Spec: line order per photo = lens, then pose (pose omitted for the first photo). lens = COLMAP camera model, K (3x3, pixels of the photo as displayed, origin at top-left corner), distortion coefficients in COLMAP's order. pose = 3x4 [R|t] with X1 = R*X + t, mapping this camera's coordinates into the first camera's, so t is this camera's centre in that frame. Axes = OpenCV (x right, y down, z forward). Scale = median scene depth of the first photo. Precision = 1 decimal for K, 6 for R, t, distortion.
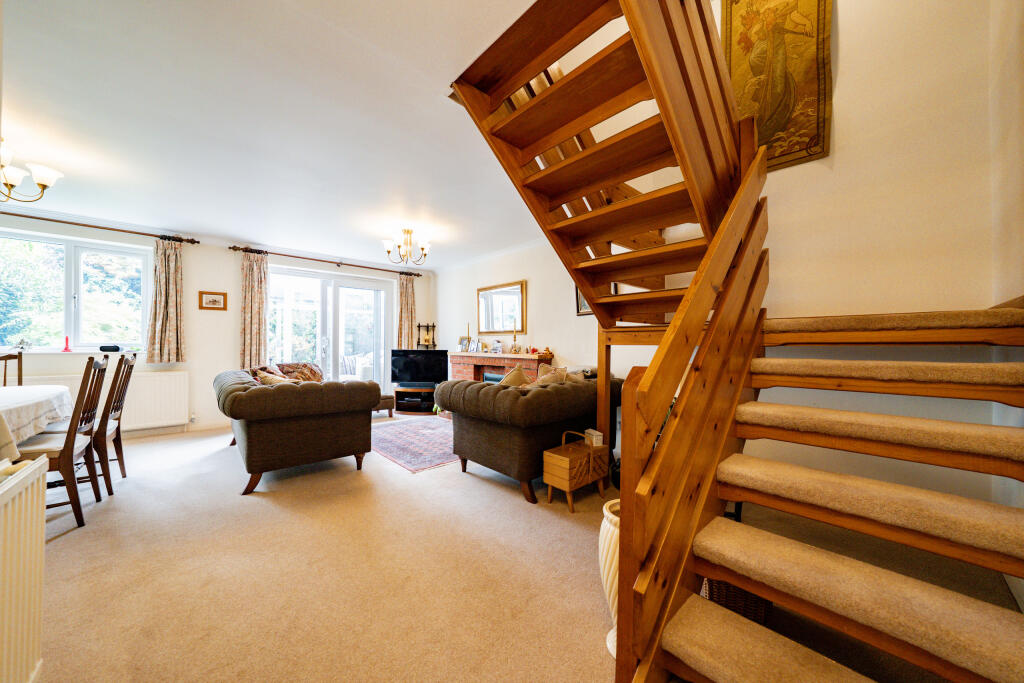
lens RADIAL K [[358.0, 0, 510.7], [0, 358.0, 341.6], [0, 0, 1]] dist [-0.006000, 0.000355]
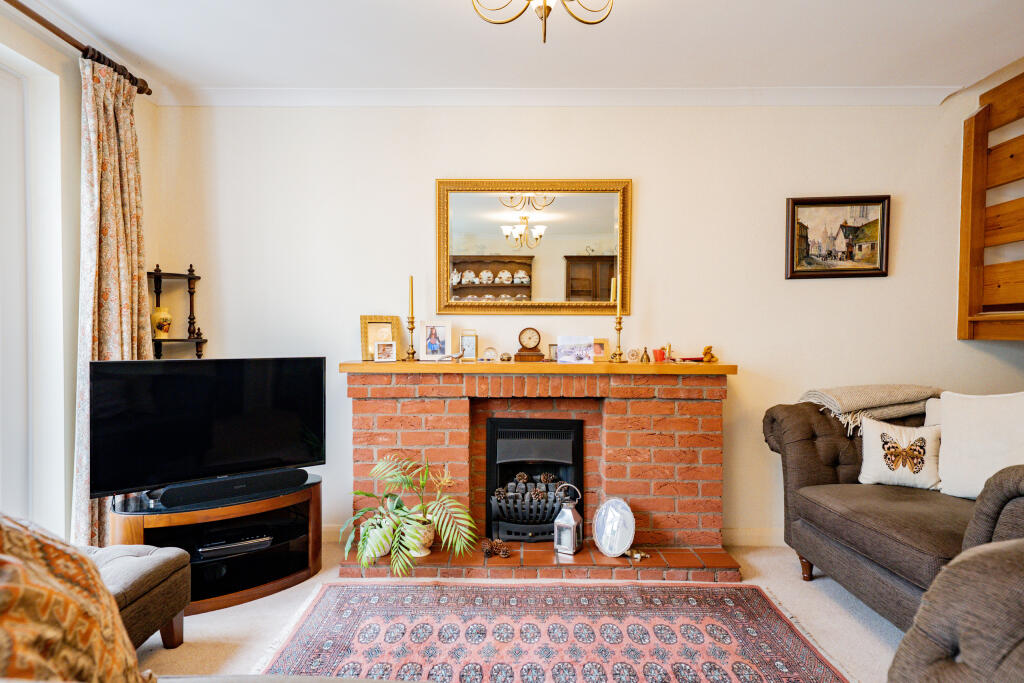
lens RADIAL K [[569.1, 0, 508.7], [0, 569.1, 342.2], [0, 0, 1]] dist [0.024887, -0.000422]
pose [[0.674489, -0.006652, 0.738255, -0.482655], [-0.006570, 0.999866, 0.015012, 0.002005], [-0.738256, -0.014975, 0.674354, 0.598747]]
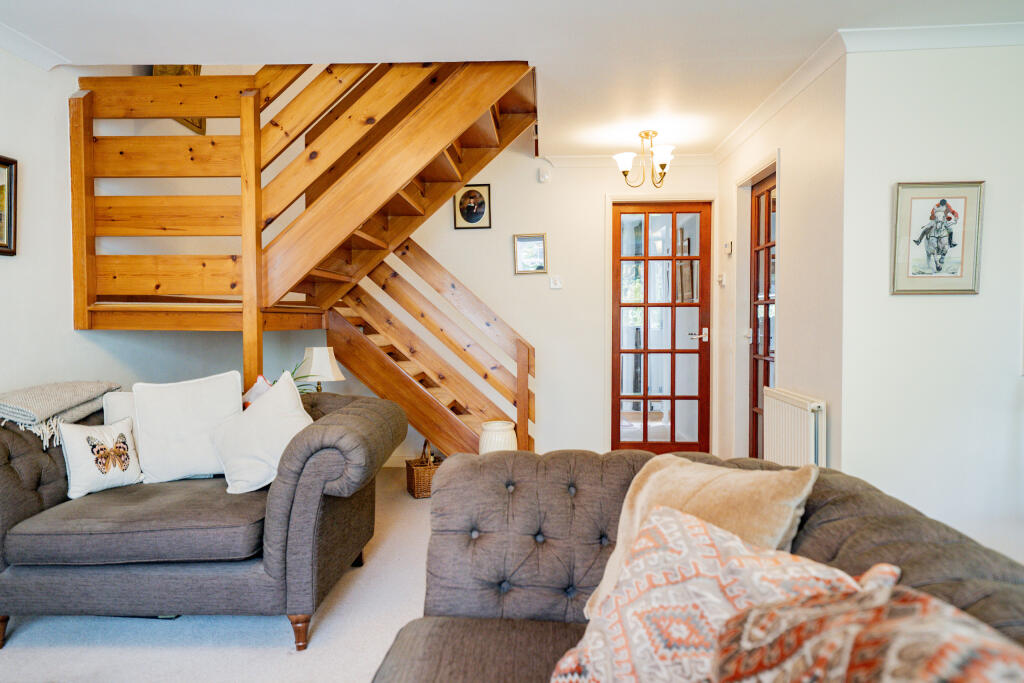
lens RADIAL K [[674.1, 0, 513.3], [0, 674.1, 336.8], [0, 0, 1]] dist [0.034982, -0.006390]
pose [[-0.715018, -0.017842, 0.698878, -0.502854], [-0.003272, 0.999749, 0.022176, -0.004235], [-0.699098, 0.013569, -0.714897, 0.831612]]
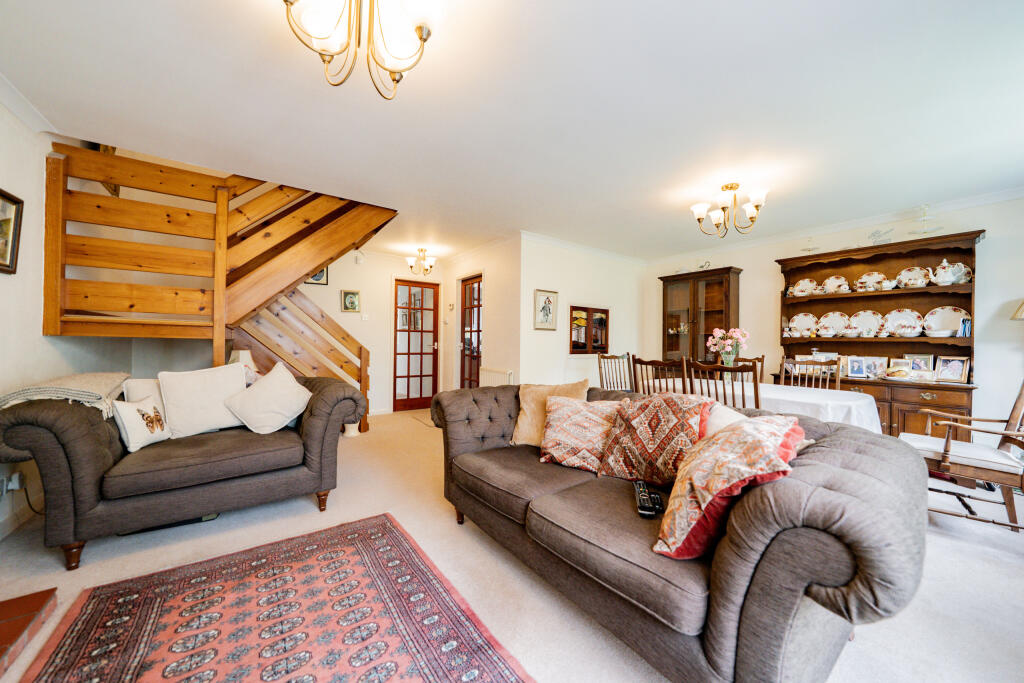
lens RADIAL K [[358.0, 0, 508.5], [0, 358.0, 340.2], [0, 0, 1]] dist [-0.006000, 0.000355]
pose [[-0.993755, -0.013641, 0.110747, -0.357772], [-0.015150, 0.999803, -0.012793, 0.007805], [-0.110550, -0.014391, -0.993766, 1.026162]]
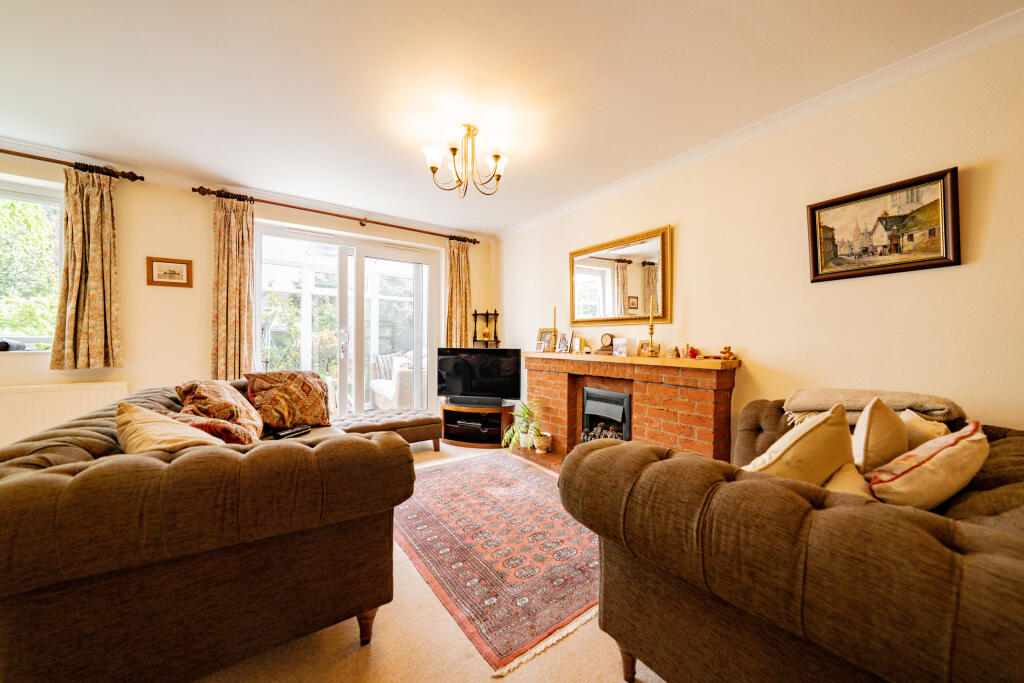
lens RADIAL K [[358.0, 0, 516.2], [0, 358.0, 340.5], [0, 0, 1]] dist [-0.006000, 0.000355]
pose [[0.994914, 0.002514, -0.100698, -0.129313], [-0.001775, 0.999971, 0.007428, 0.003293], [0.100714, -0.007212, 0.994889, 0.376239]]
